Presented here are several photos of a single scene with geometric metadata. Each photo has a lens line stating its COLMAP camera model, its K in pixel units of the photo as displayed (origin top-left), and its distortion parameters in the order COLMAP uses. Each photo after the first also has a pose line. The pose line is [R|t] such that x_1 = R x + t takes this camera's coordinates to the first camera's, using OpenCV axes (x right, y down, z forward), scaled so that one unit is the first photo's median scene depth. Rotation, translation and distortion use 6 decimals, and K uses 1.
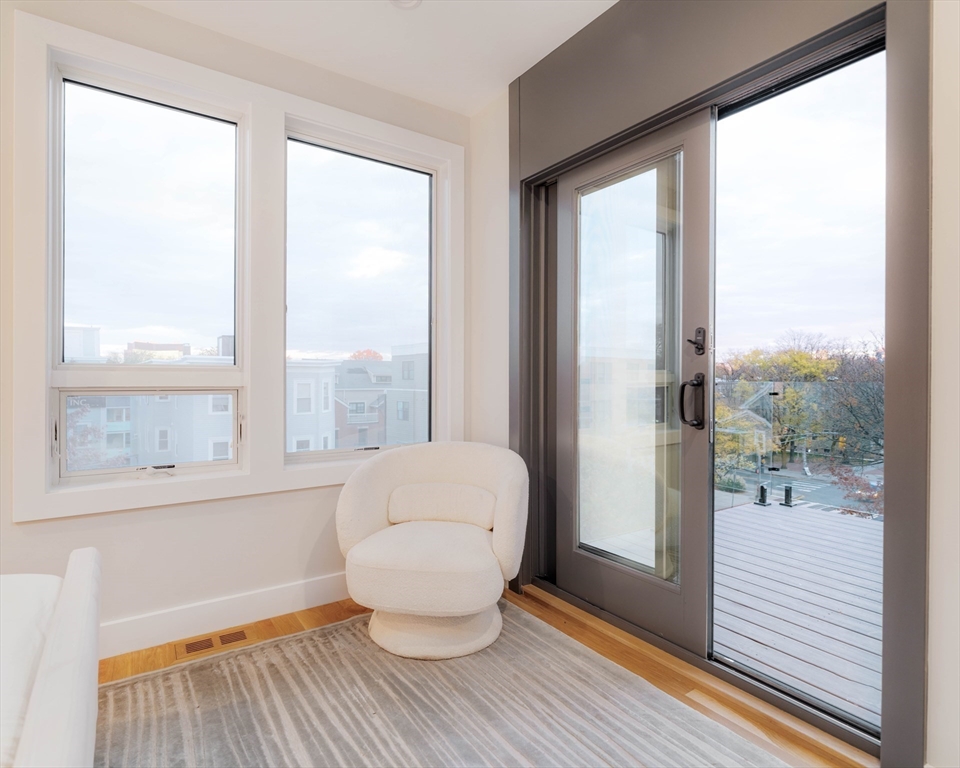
lens RADIAL K [[523.0, 0, 480.0], [0, 523.0, 384.0], [0, 0, 1]] dist [0.000813, 0.000908]
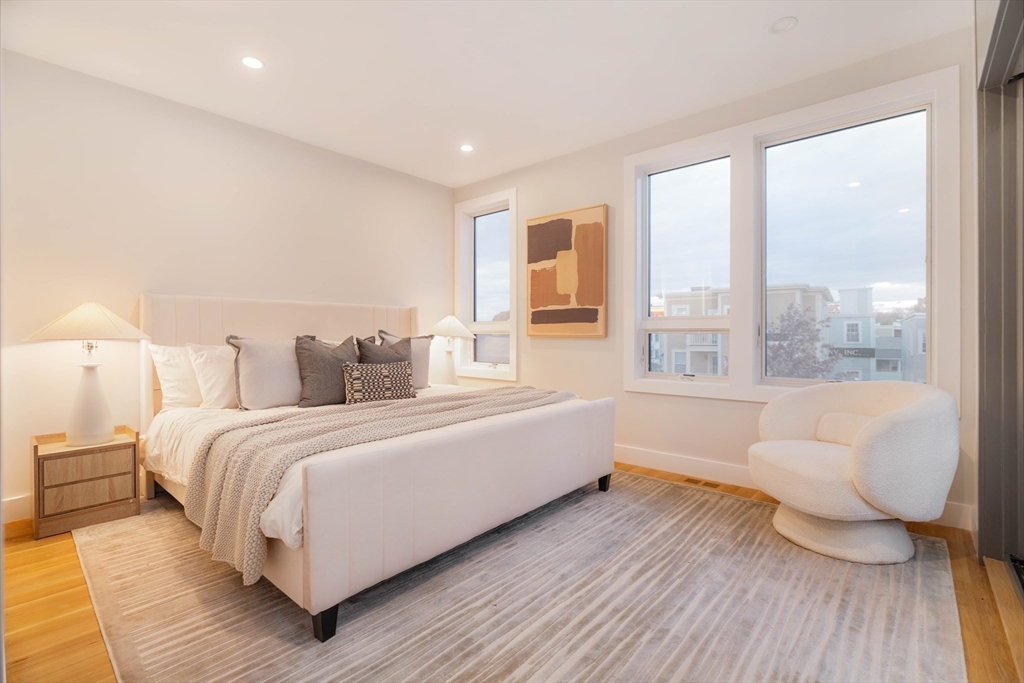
lens RADIAL K [[460.0, 0, 512.5], [0, 460.0, 338.3], [0, 0, 1]] dist [-0.002866, 0.000199]
pose [[0.237632, 0.007697, -0.971325, 0.810542], [-0.007895, 0.999951, 0.005992, 0.036954], [0.971323, 0.006245, 0.237681, 0.083825]]
